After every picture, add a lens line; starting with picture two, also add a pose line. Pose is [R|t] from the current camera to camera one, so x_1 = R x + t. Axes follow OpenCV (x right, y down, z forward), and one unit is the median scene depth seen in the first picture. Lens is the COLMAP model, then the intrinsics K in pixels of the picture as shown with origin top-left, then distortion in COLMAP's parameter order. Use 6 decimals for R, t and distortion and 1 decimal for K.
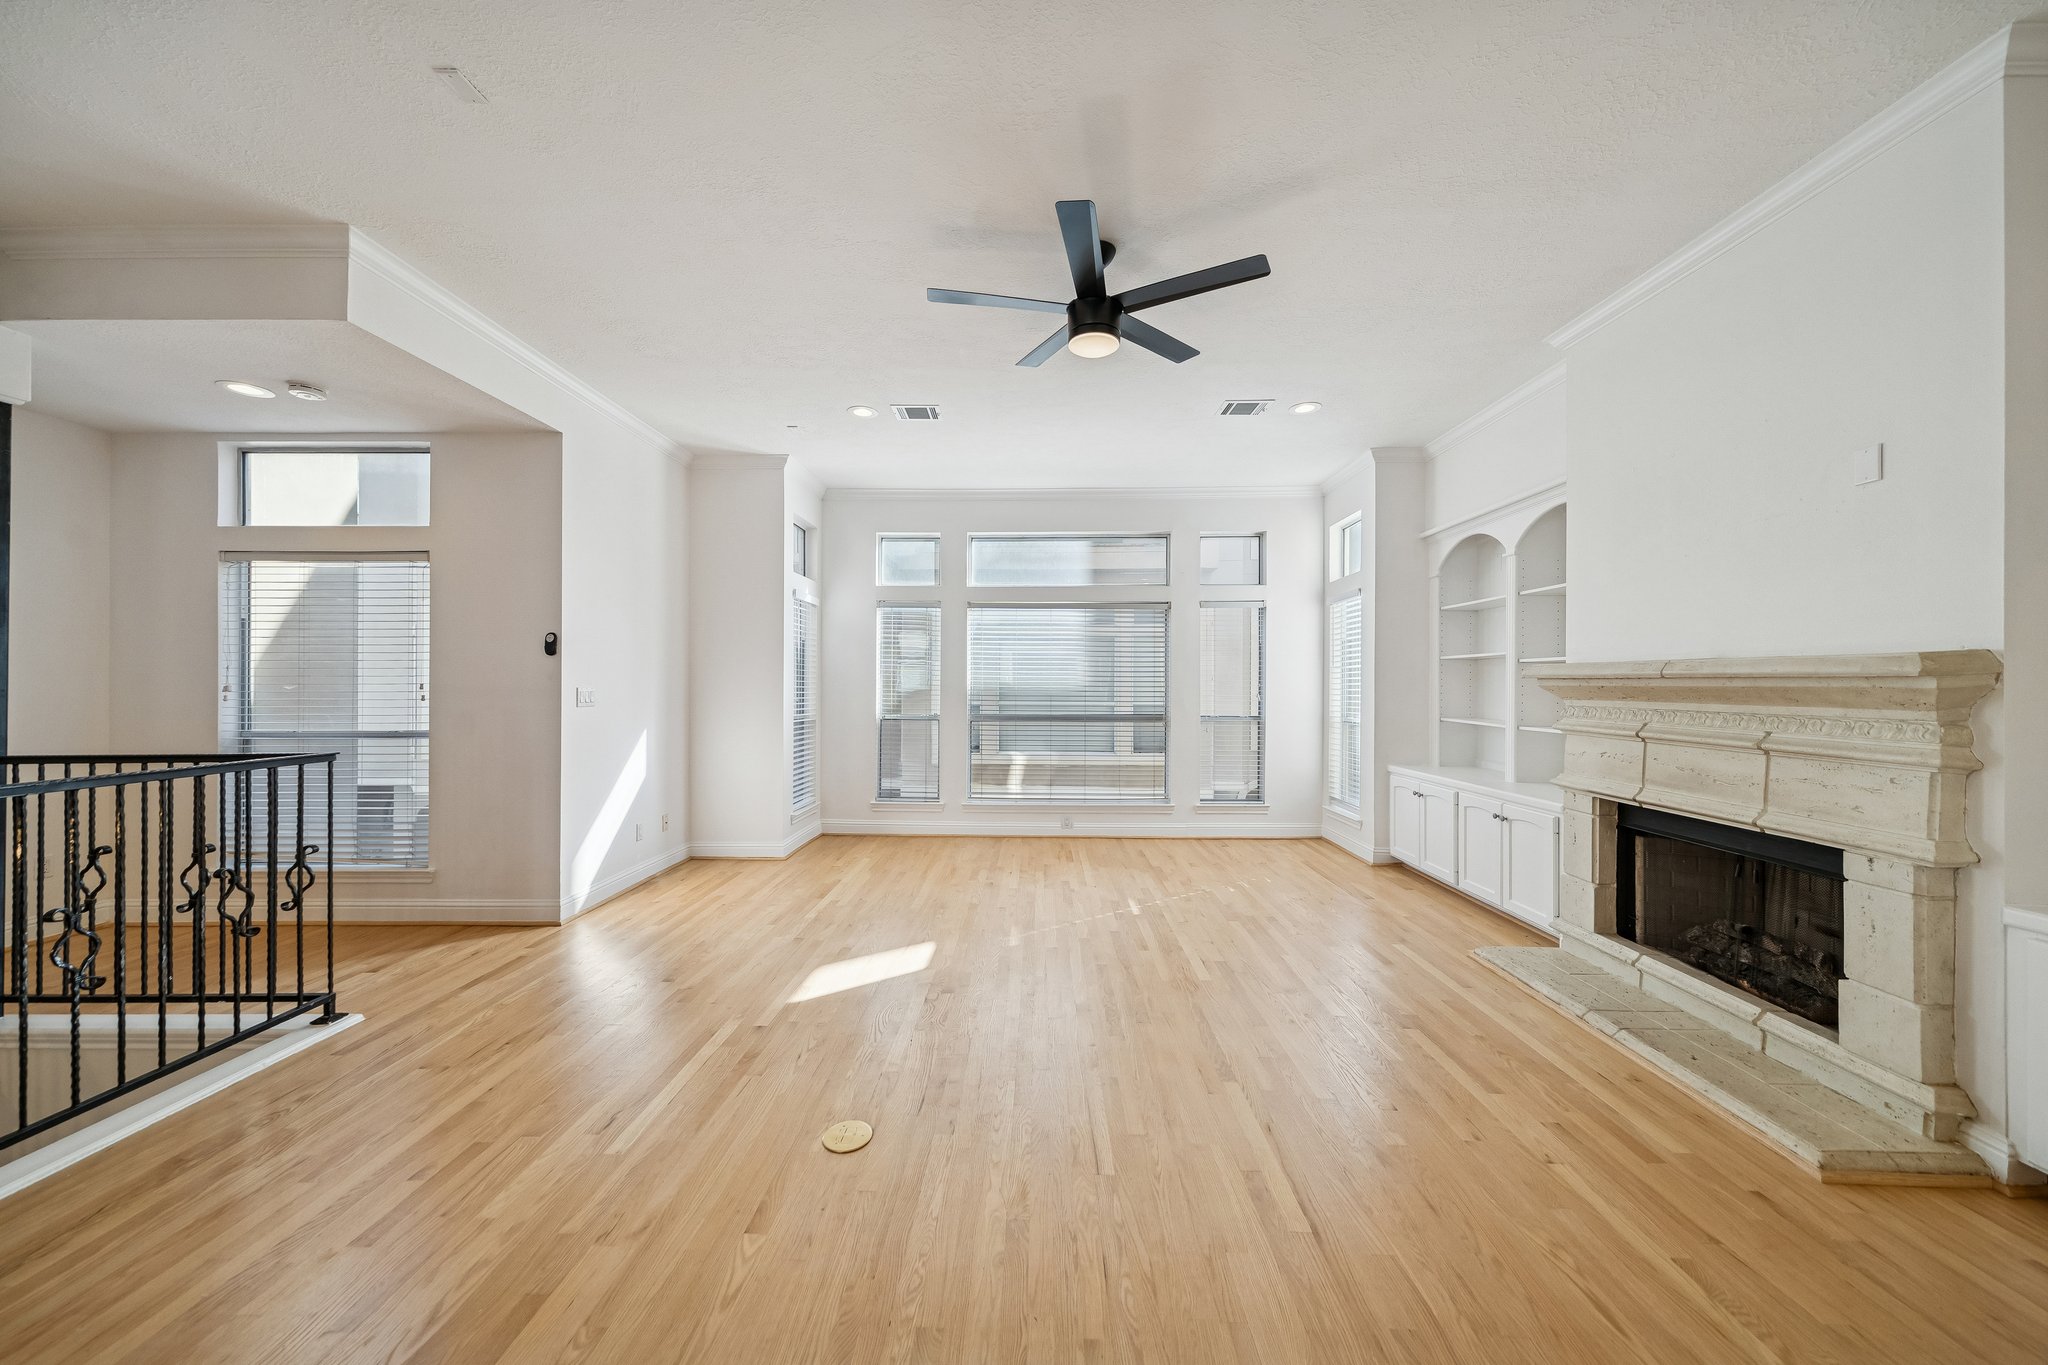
lens RADIAL K [[706.4, 0, 1020.2], [0, 706.4, 684.8], [0, 0, 1]] dist [0.016269, -0.000611]
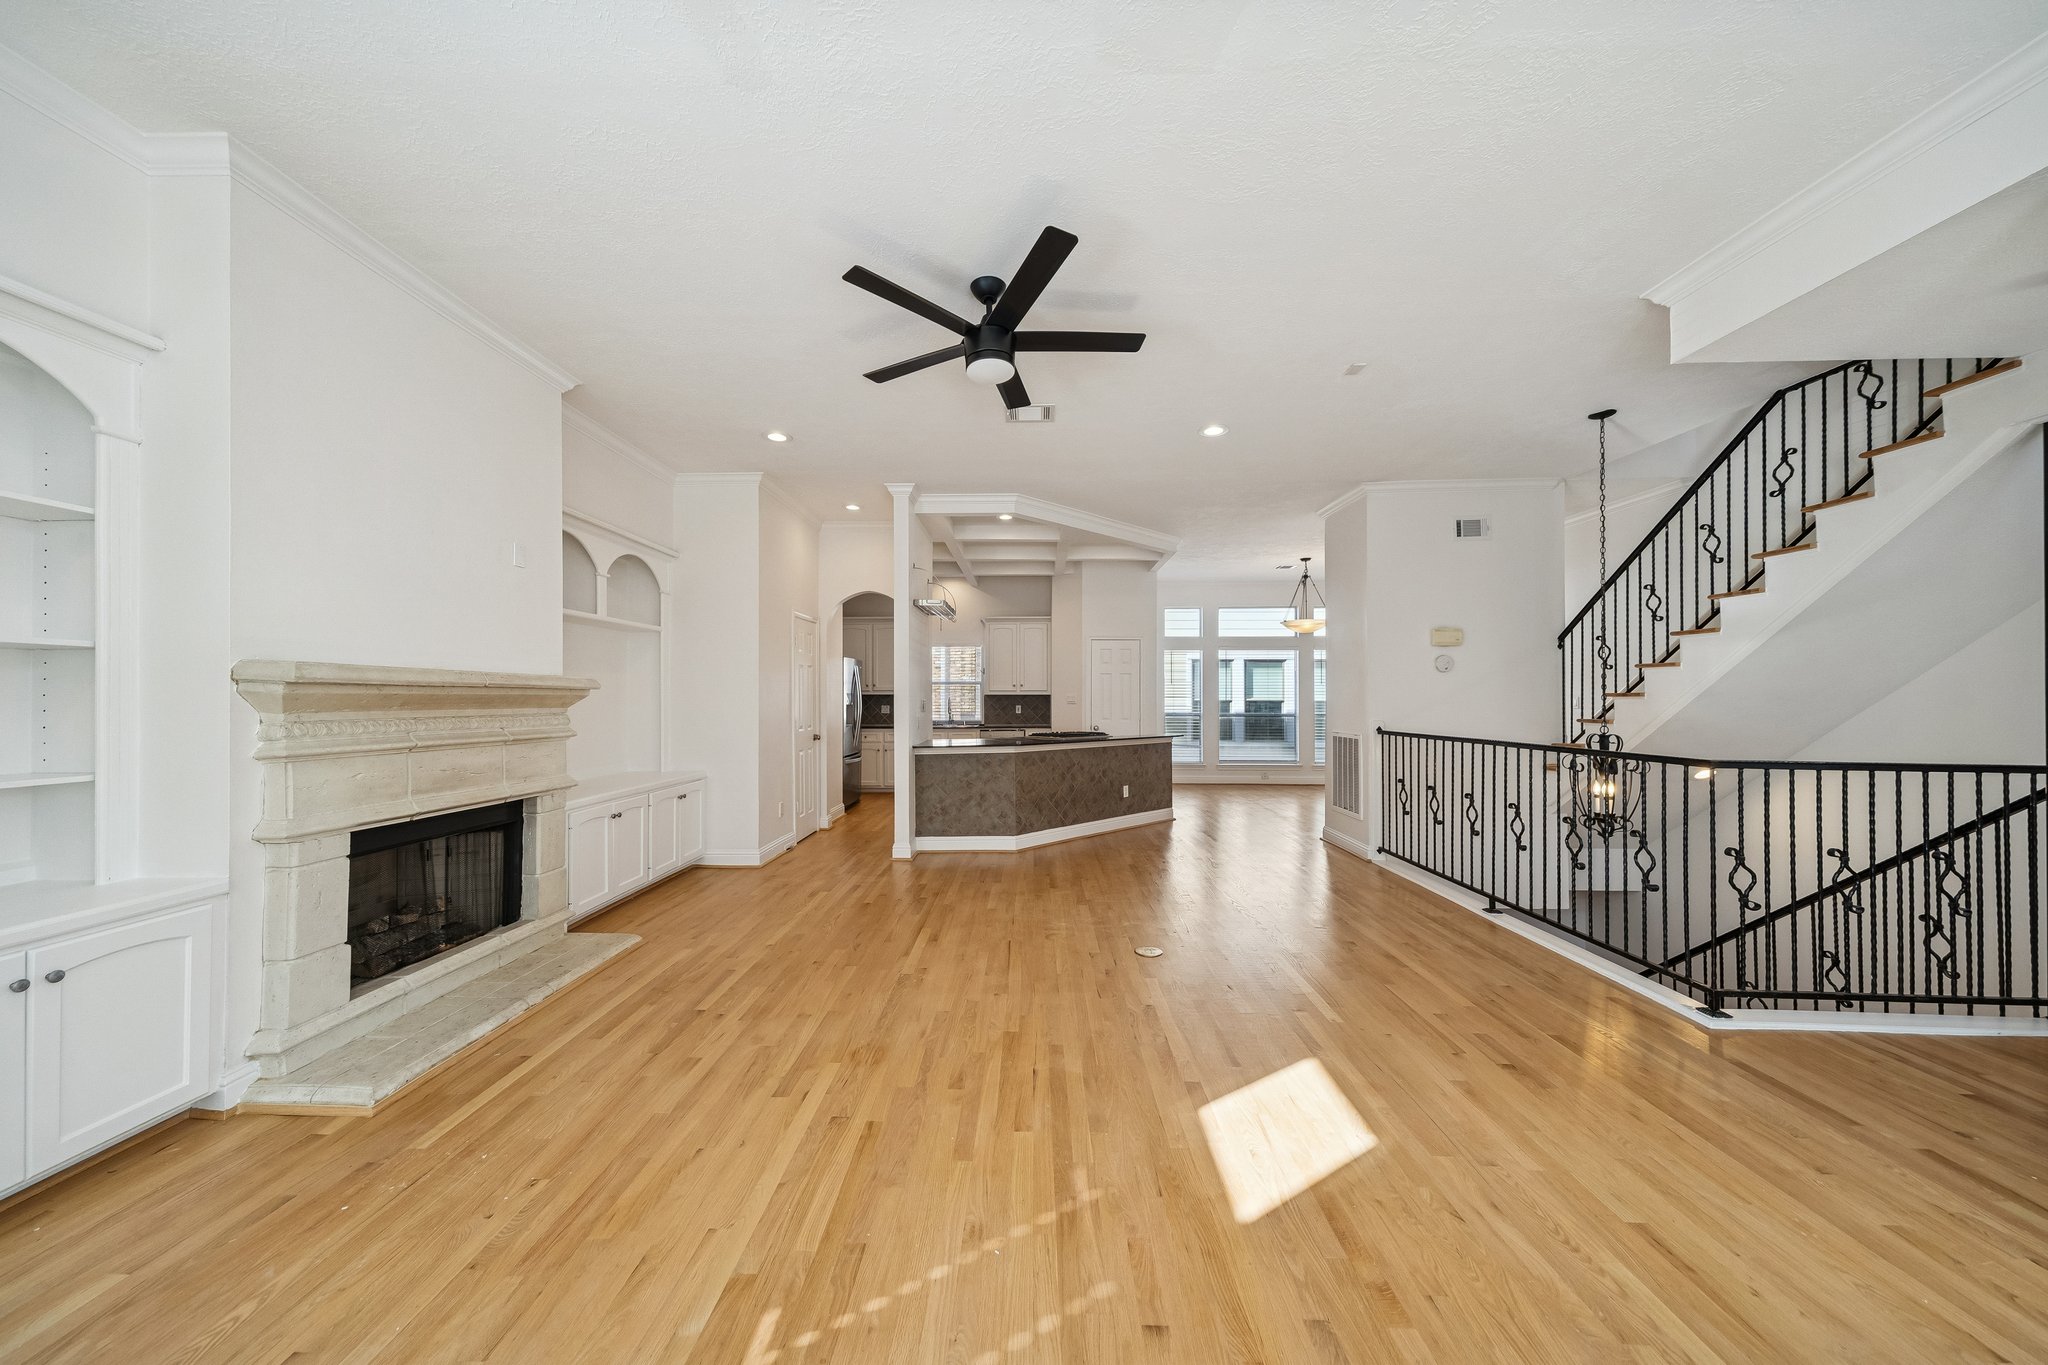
lens RADIAL K [[706.4, 0, 1017.9], [0, 706.4, 691.9], [0, 0, 1]] dist [0.016269, -0.000611]
pose [[-0.999992, -0.003965, 0.000435, 0.061270], [-0.003968, 0.999978, -0.005345, 0.000566], [-0.000414, -0.005347, -0.999986, 2.042760]]
